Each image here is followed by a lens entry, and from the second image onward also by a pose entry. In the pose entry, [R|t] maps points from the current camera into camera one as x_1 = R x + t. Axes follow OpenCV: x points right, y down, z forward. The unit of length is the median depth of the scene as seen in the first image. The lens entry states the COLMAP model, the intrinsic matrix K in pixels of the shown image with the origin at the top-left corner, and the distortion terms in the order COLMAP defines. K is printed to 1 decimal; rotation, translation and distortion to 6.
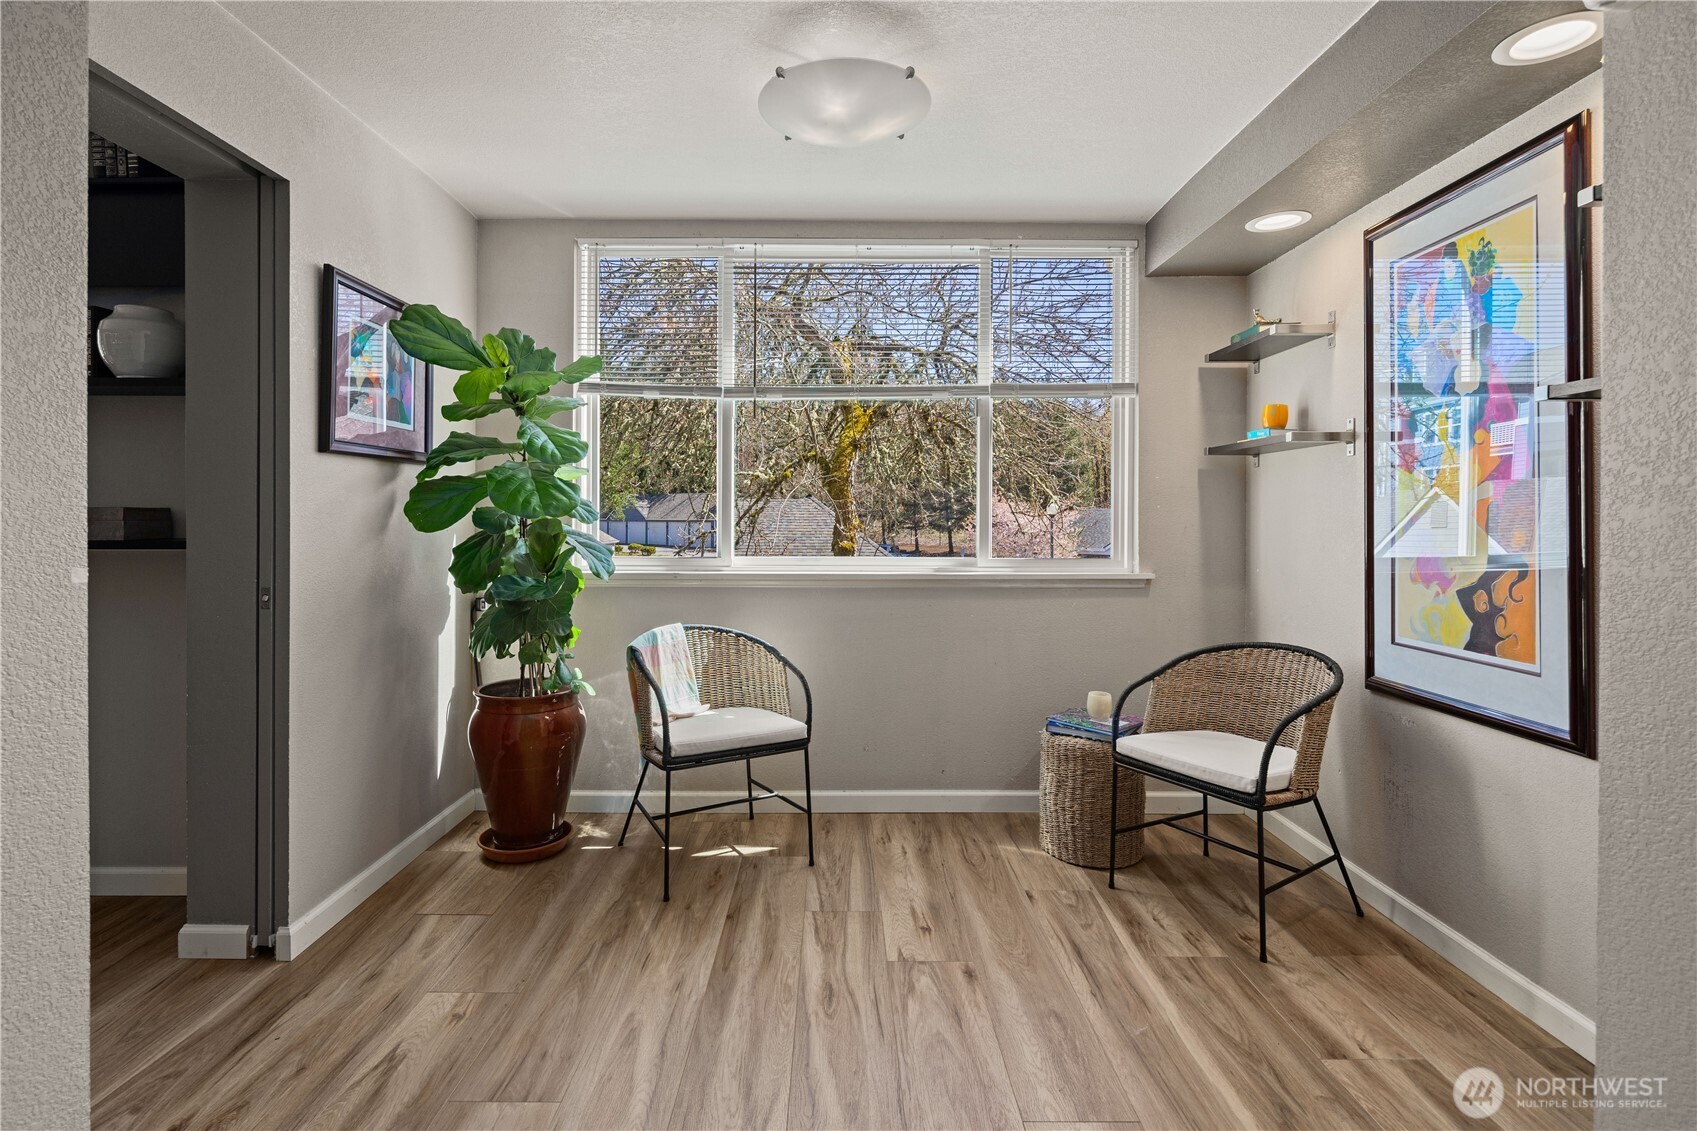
lens RADIAL K [[829.6, 0, 834.0], [0, 829.6, 519.2], [0, 0, 1]] dist [0.006733, -0.004170]
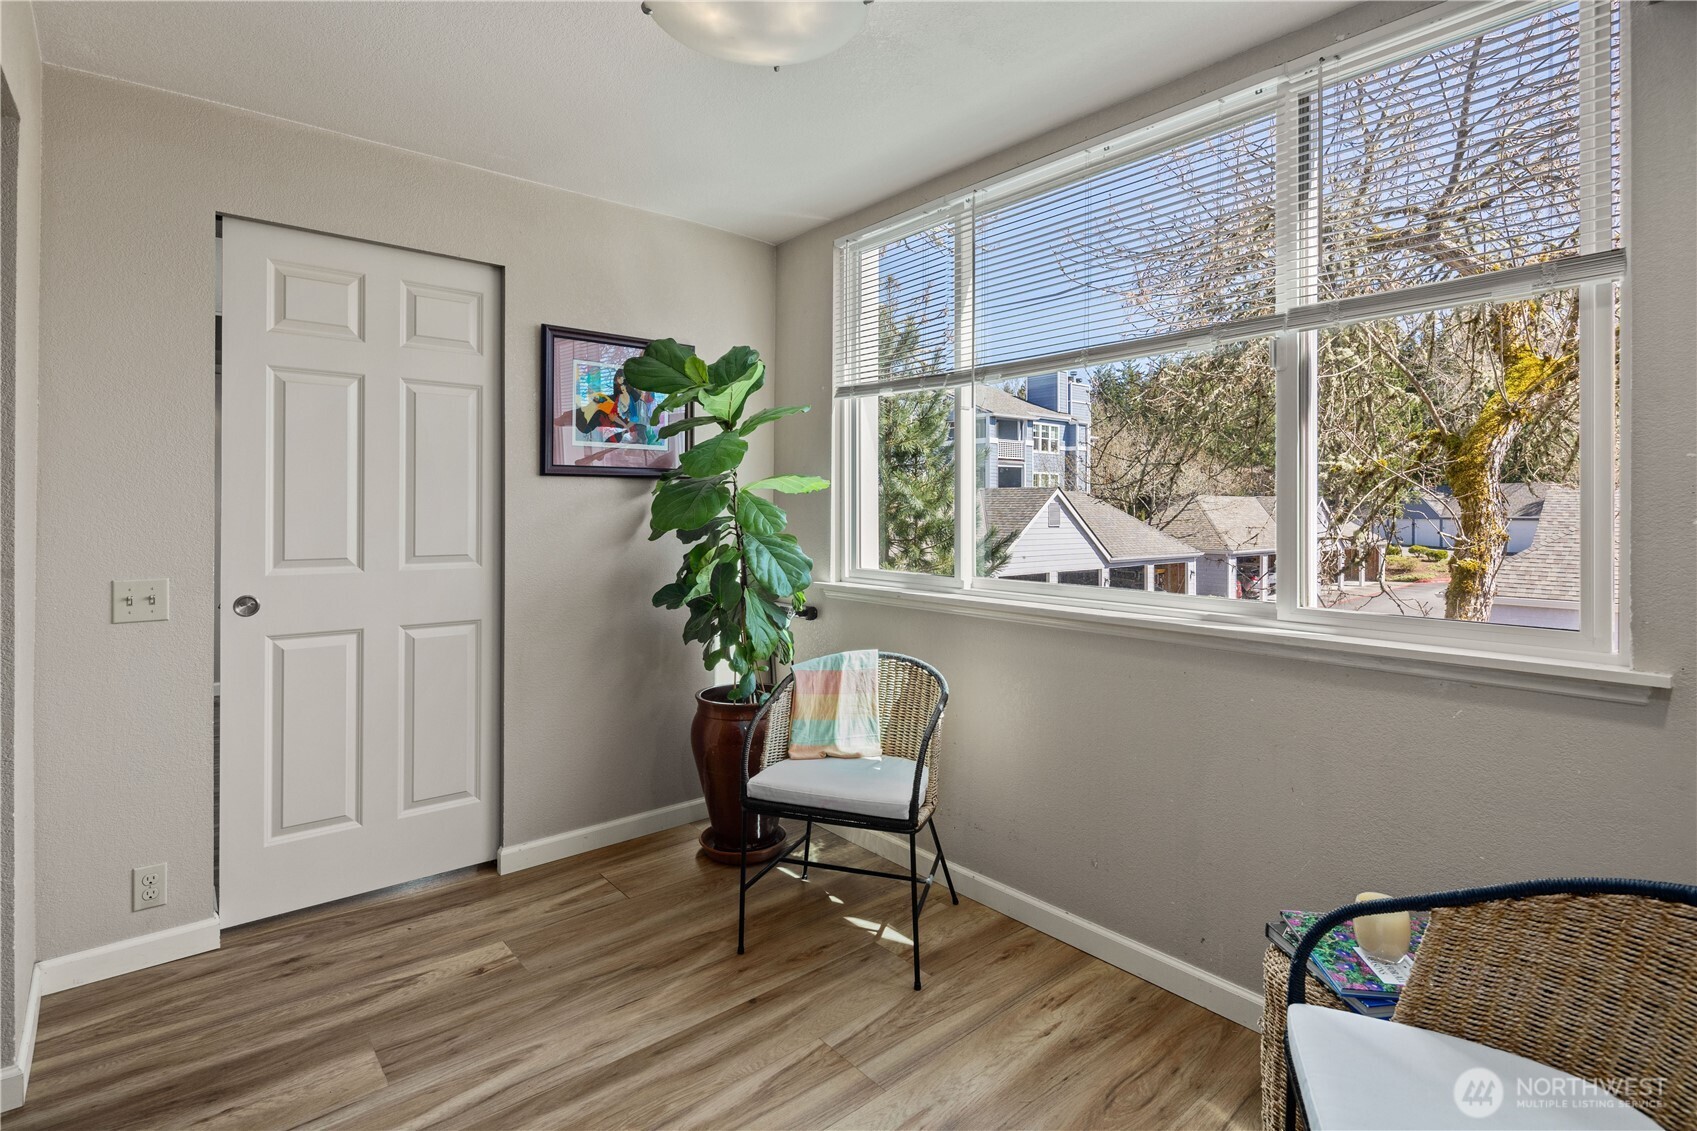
lens RADIAL K [[829.6, 0, 834.2], [0, 829.6, 508.0], [0, 0, 1]] dist [0.006733, -0.004170]
pose [[0.640304, -0.001502, -0.768120, 0.529253], [-0.004520, 0.999973, -0.005723, -0.022305], [0.768108, 0.007136, 0.640281, 0.462547]]
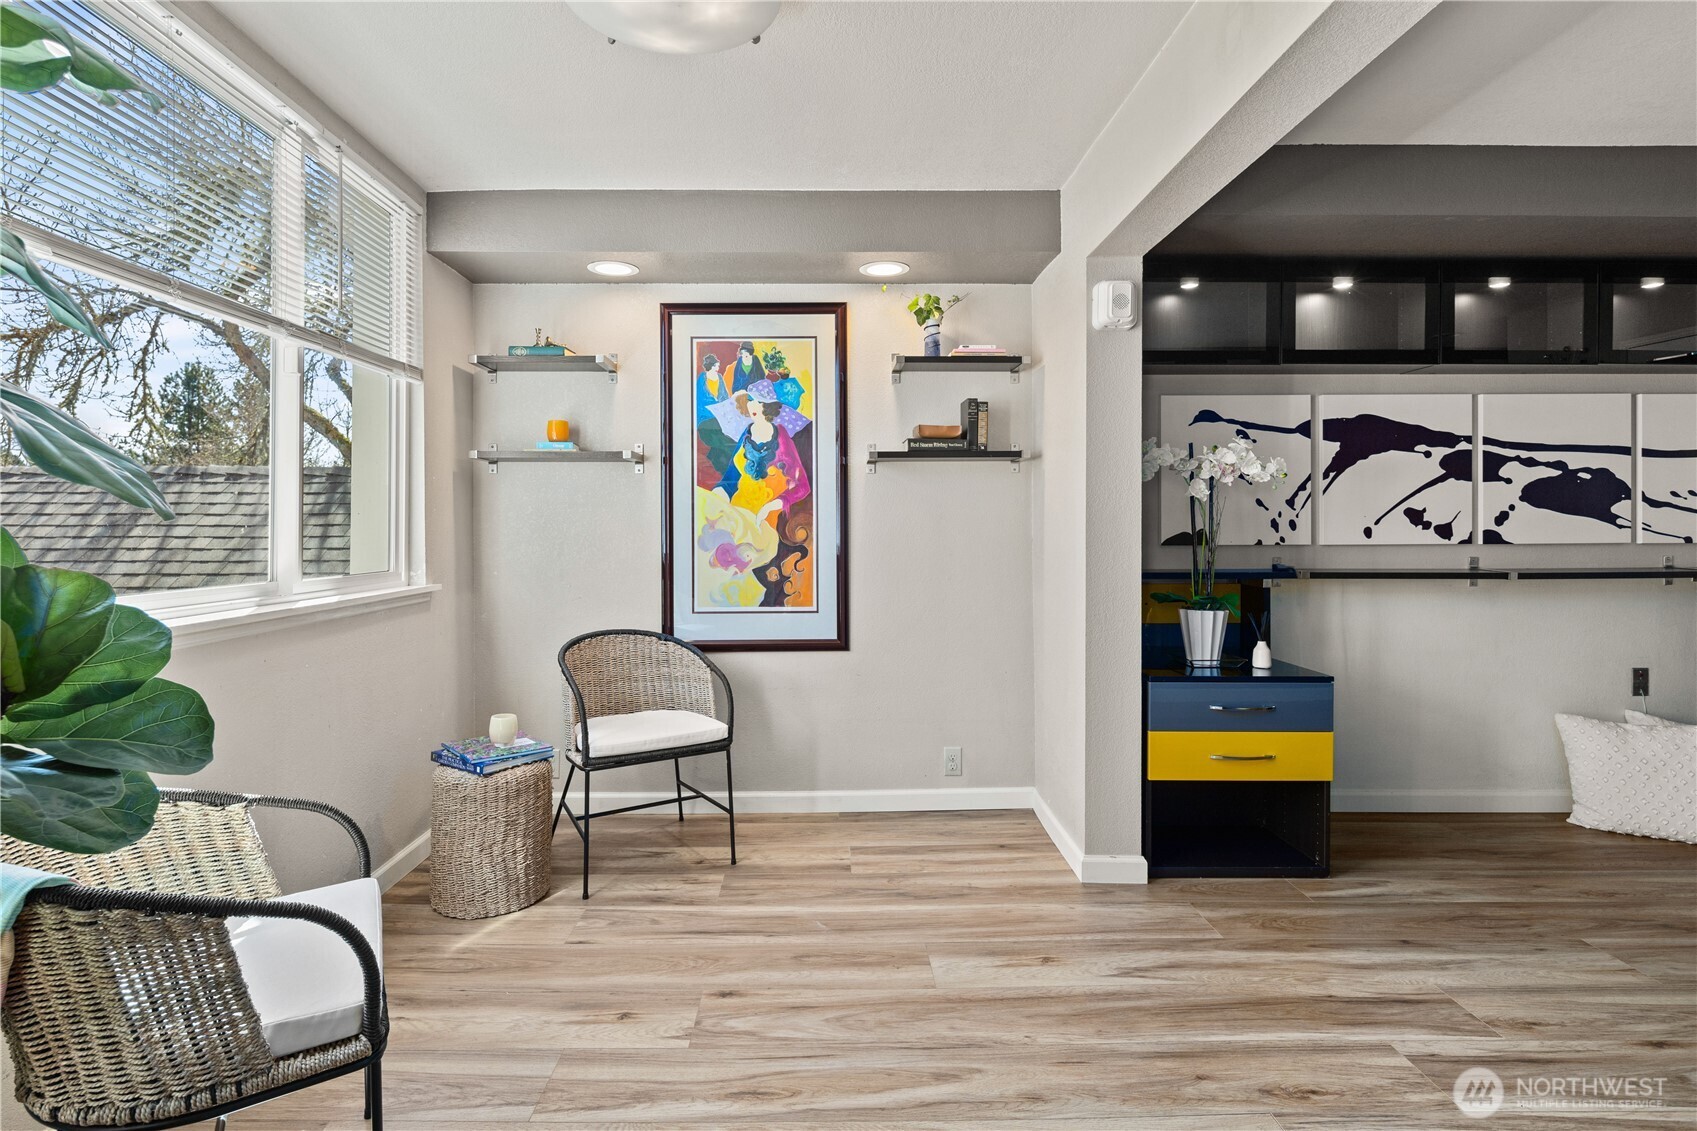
lens RADIAL K [[829.6, 0, 825.0], [0, 829.6, 528.6], [0, 0, 1]] dist [0.006733, -0.004170]
pose [[-0.009129, -0.005801, 0.999942, -0.631307], [0.003486, 0.999977, 0.005833, 0.001611], [-0.999952, 0.003539, -0.009109, 0.706631]]
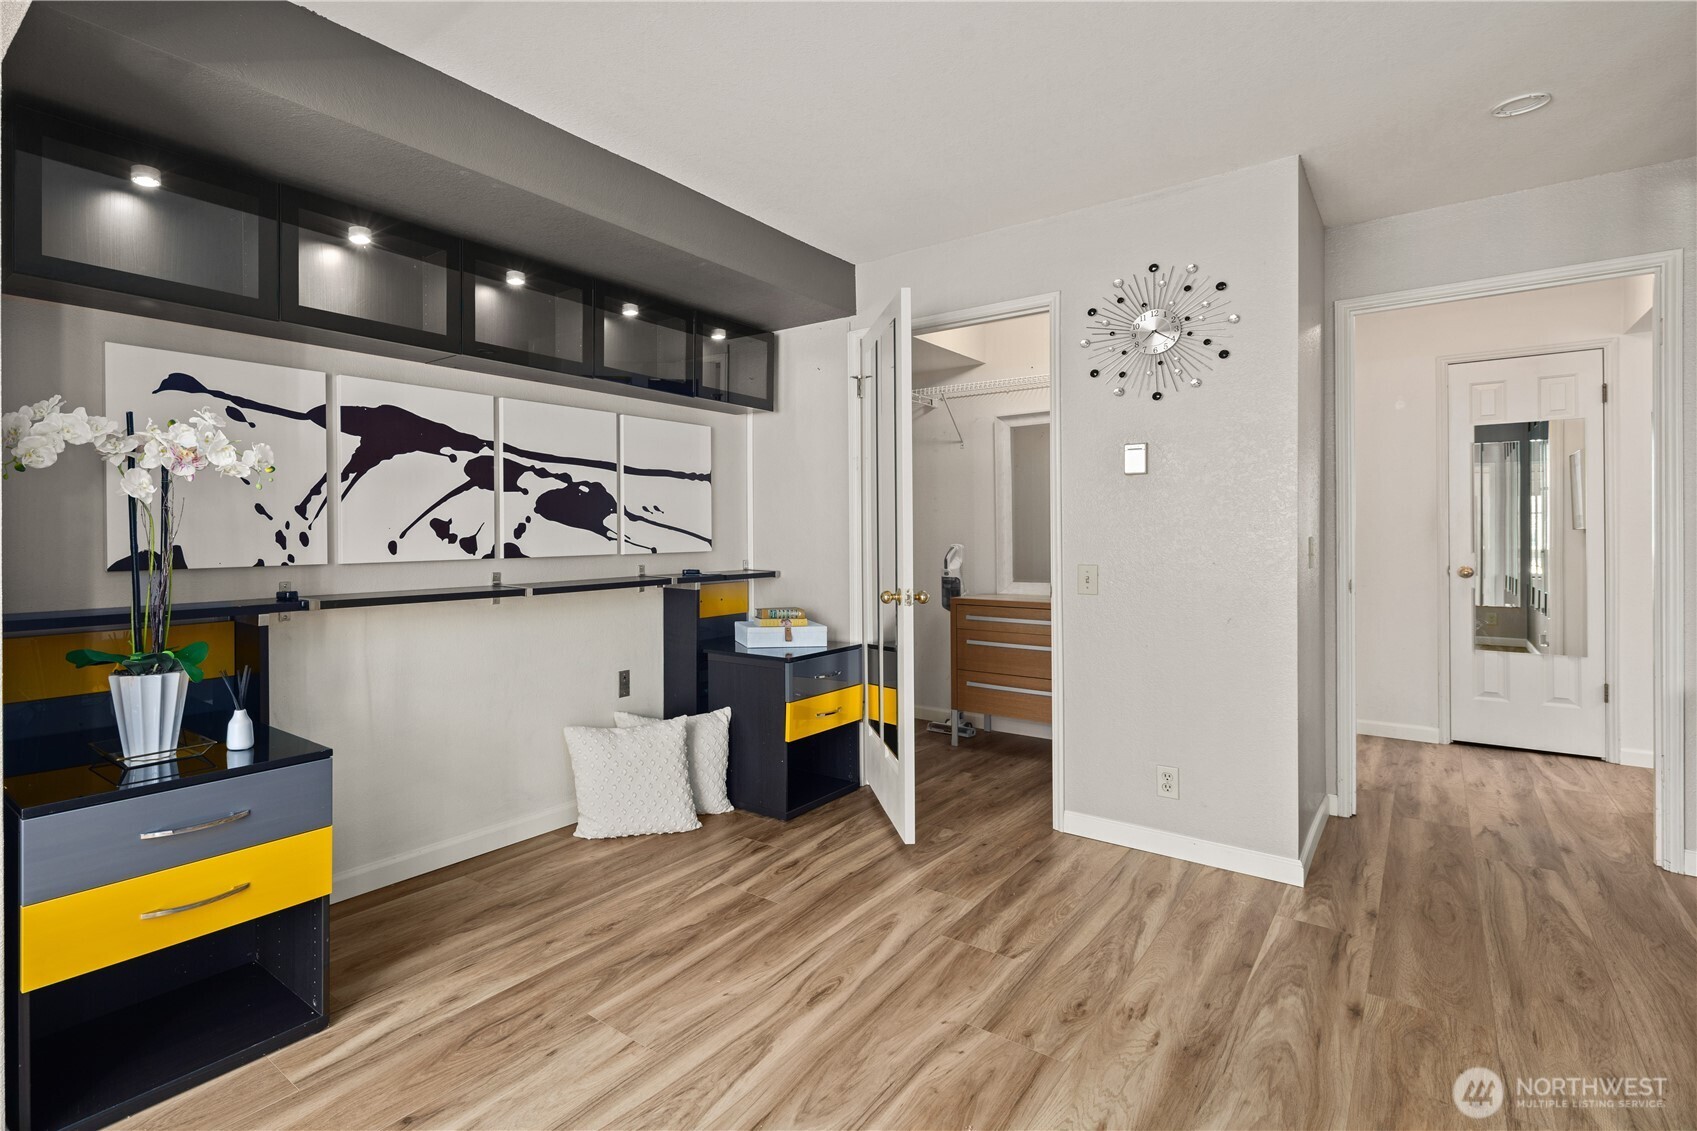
lens RADIAL K [[829.6, 0, 634.6], [0, 829.6, 537.4], [0, 0, 1]] dist [0.006733, -0.004170]
pose [[-0.726039, 0.000970, 0.687653, -0.327497], [0.006204, 0.999968, 0.005139, 0.001383], [-0.687625, 0.007997, -0.726022, 0.429461]]
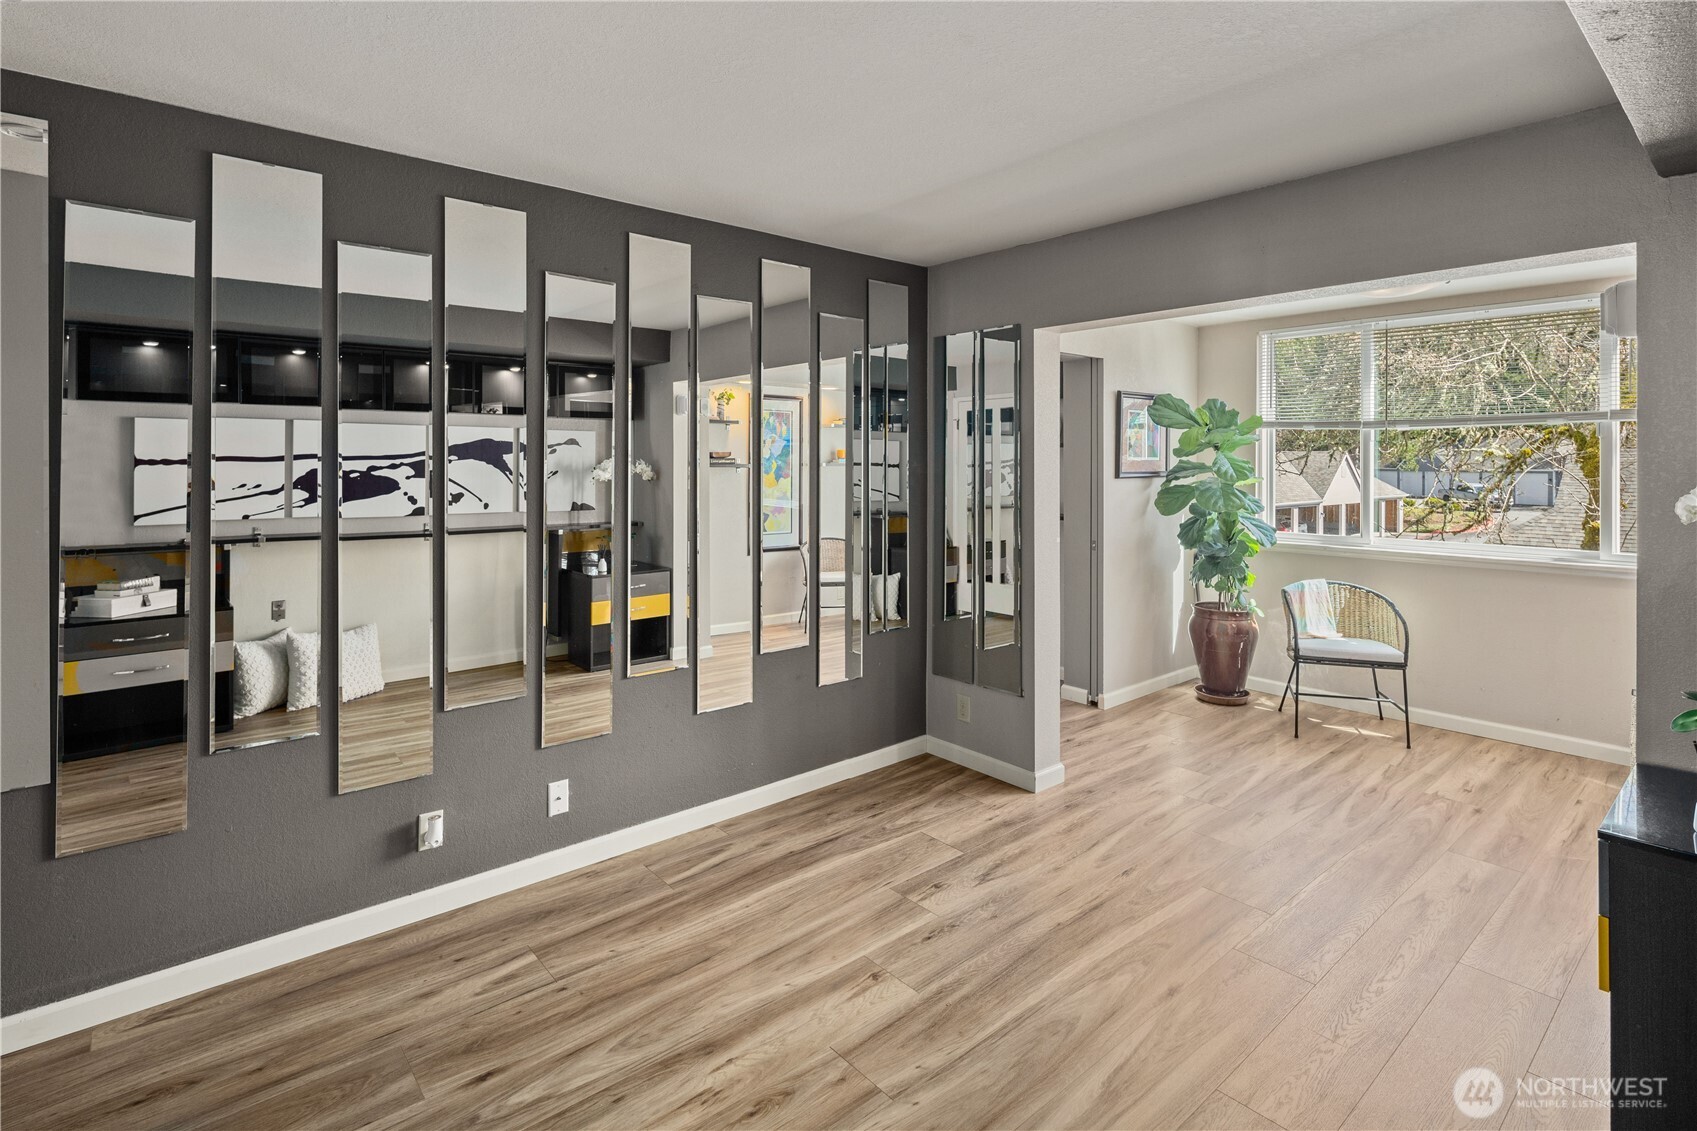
lens RADIAL K [[829.6, 0, 840.8], [0, 829.6, 460.9], [0, 0, 1]] dist [0.006733, -0.004170]
pose [[0.648982, -0.001755, -0.760802, 0.466261], [-0.002426, 0.999987, -0.004376, -0.097897], [0.760800, 0.004685, 0.648969, -0.786549]]
